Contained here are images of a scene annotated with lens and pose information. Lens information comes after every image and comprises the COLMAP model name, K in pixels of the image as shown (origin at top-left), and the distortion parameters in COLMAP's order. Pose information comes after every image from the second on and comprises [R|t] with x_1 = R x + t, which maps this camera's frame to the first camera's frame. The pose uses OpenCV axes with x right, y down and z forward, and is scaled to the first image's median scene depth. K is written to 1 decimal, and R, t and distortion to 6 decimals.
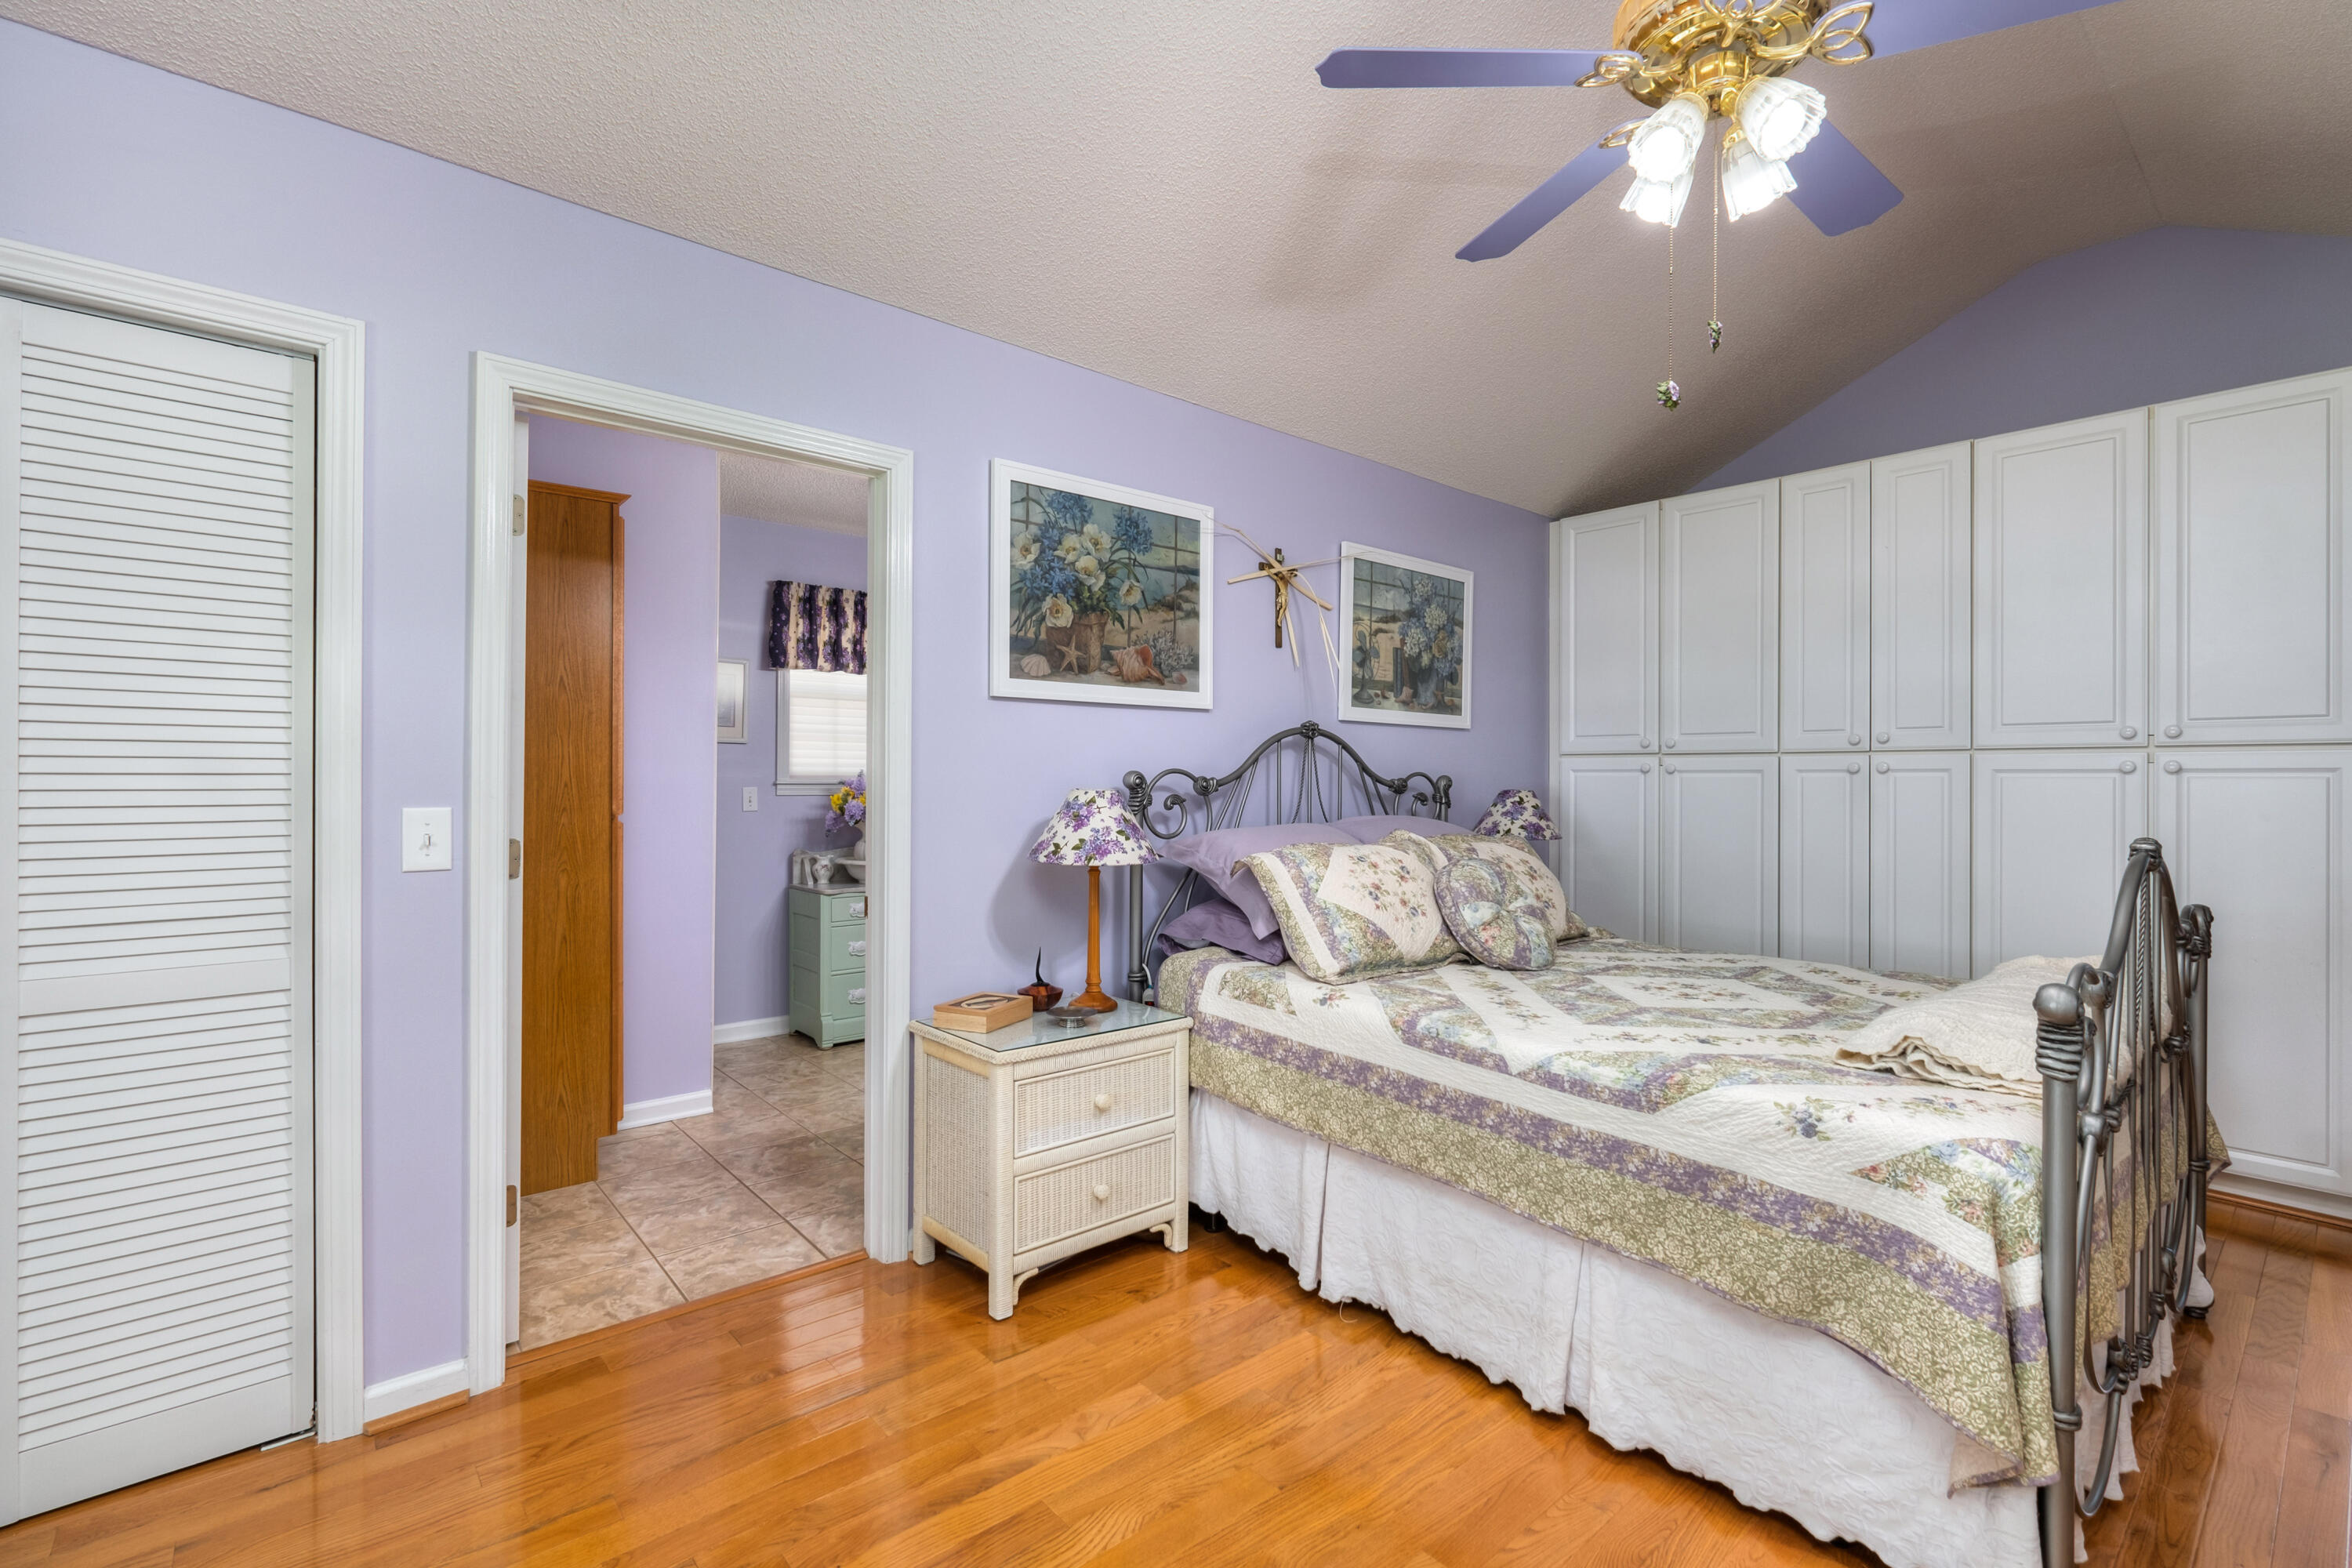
lens RADIAL K [[1029.5, 0, 1190.3], [0, 1029.5, 761.5], [0, 0, 1]] dist [-0.006900, 0.000882]
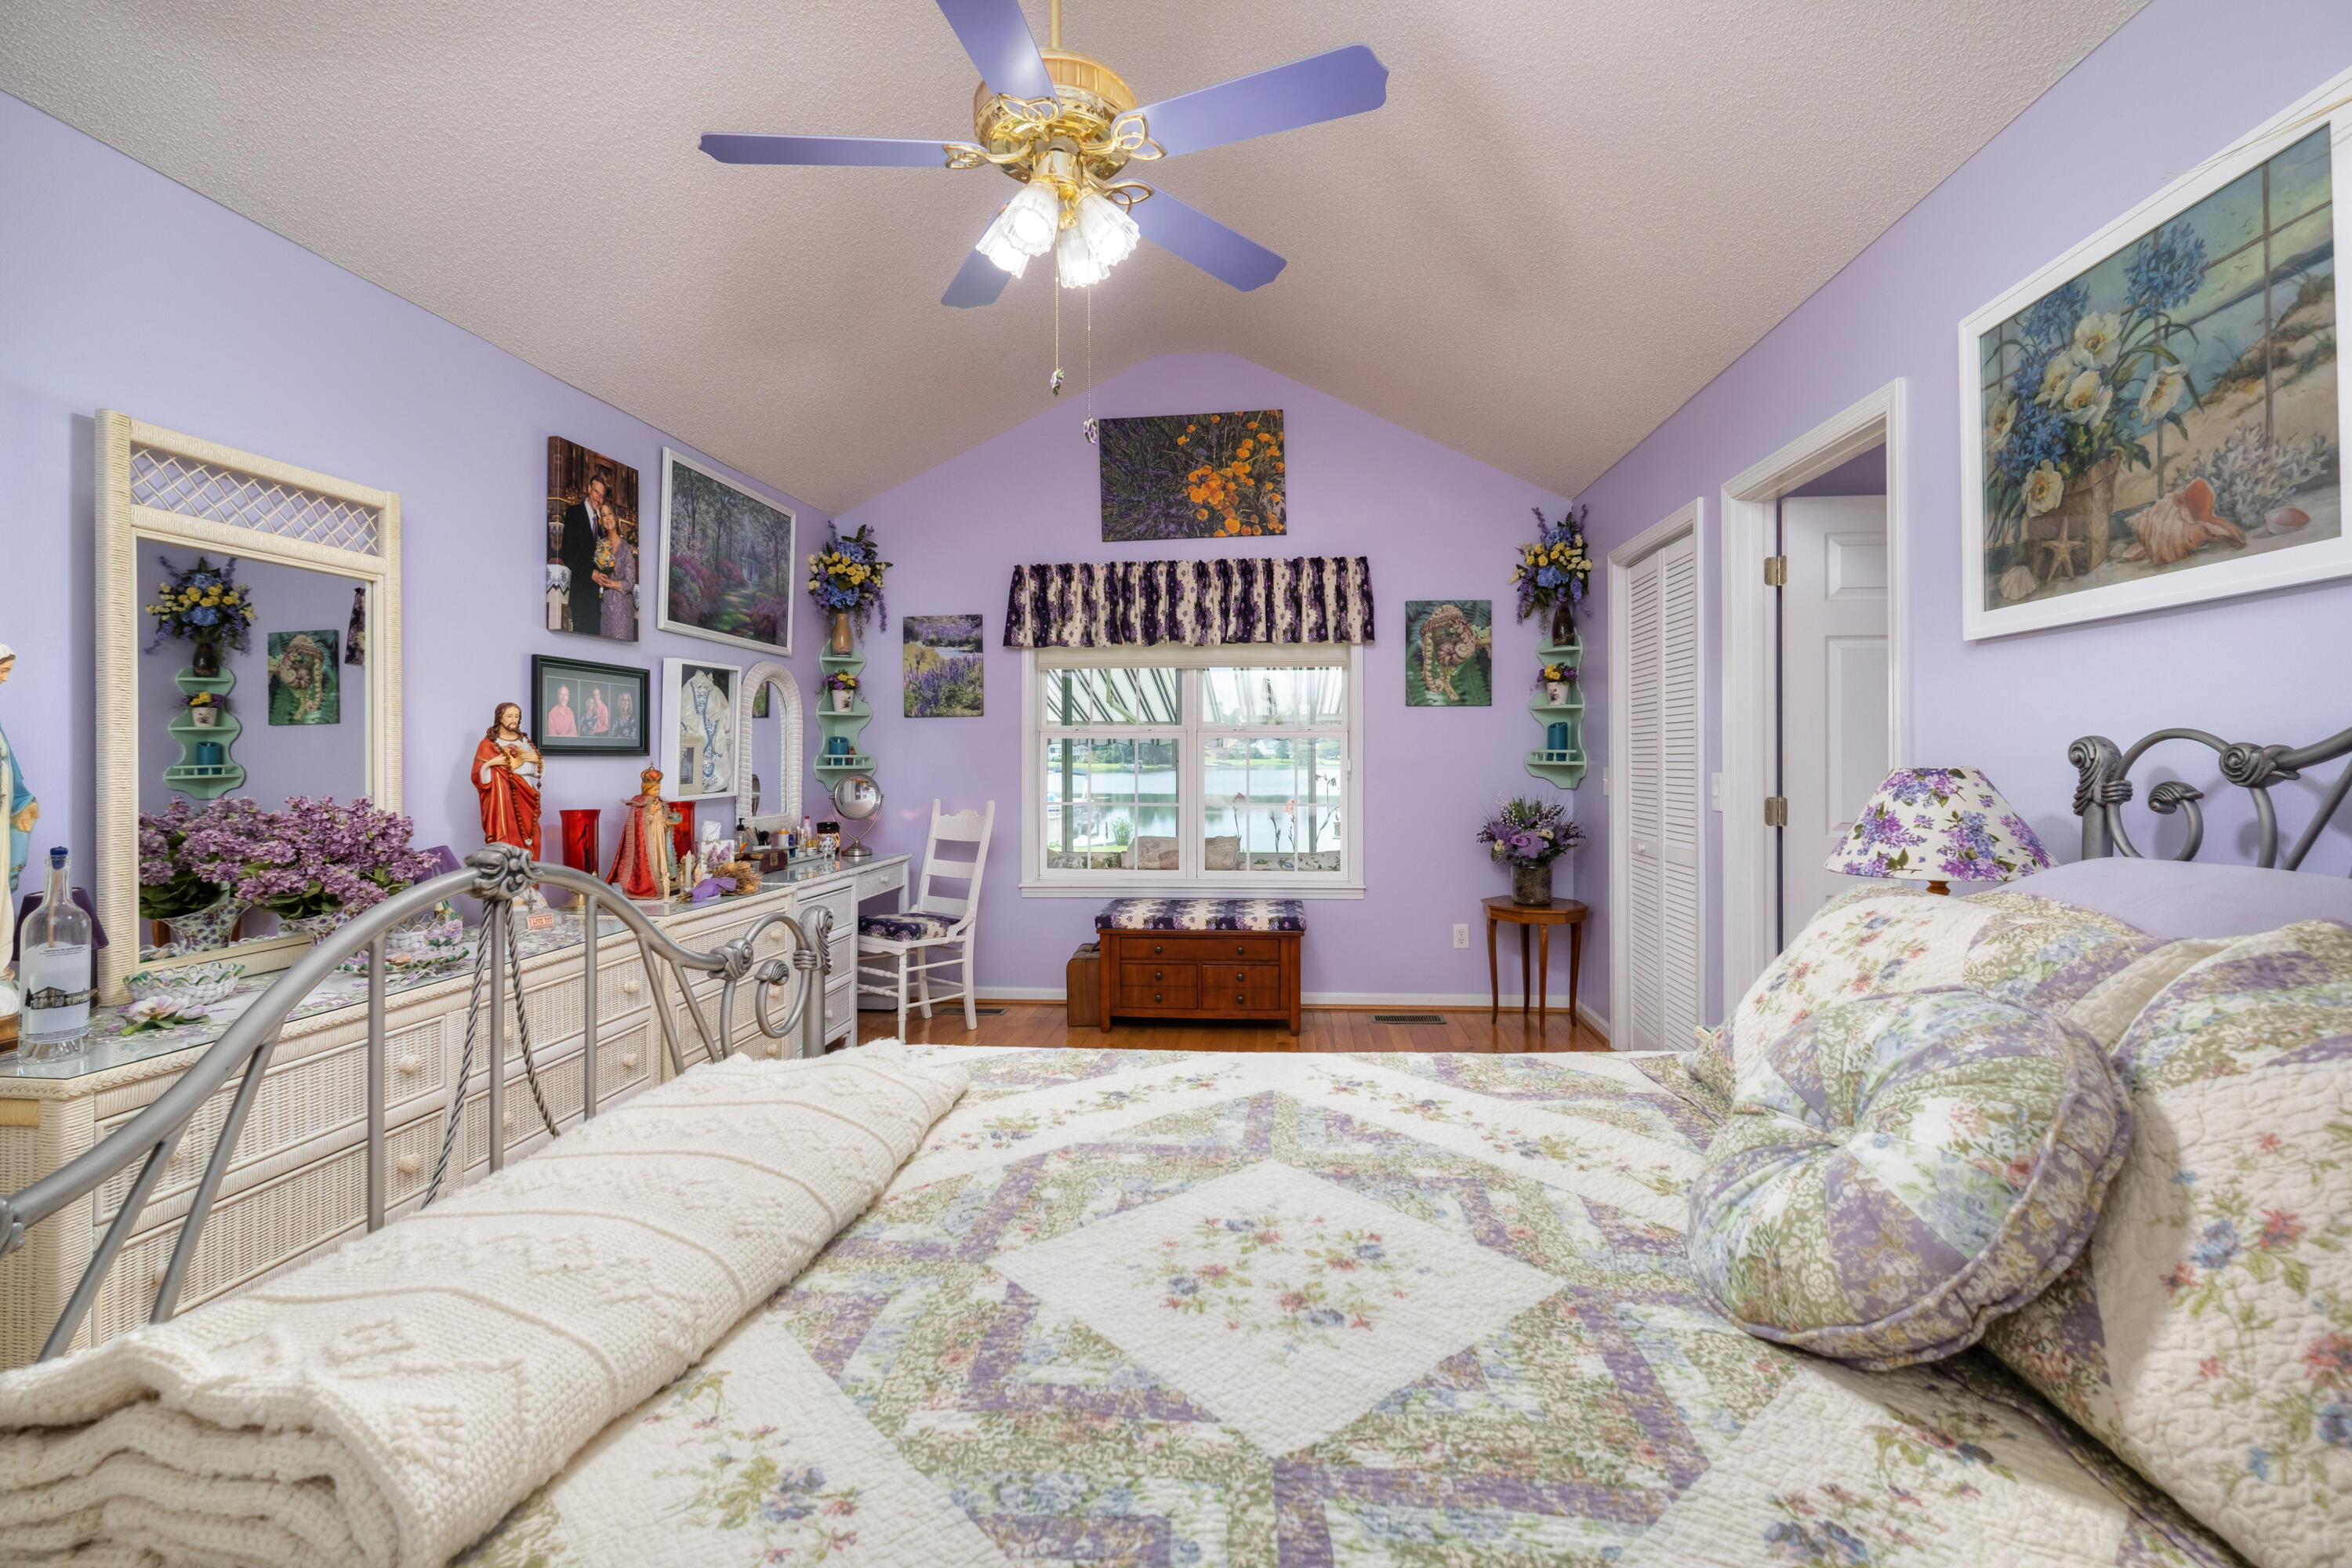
lens RADIAL K [[1029.5, 0, 1190.3], [0, 1029.5, 761.5], [0, 0, 1]] dist [-0.006900, 0.000882]
pose [[-0.716646, -0.002560, -0.697432, 0.674198], [0.006679, 0.999922, -0.010533, 0.025647], [0.697405, -0.012206, -0.716573, 1.055115]]
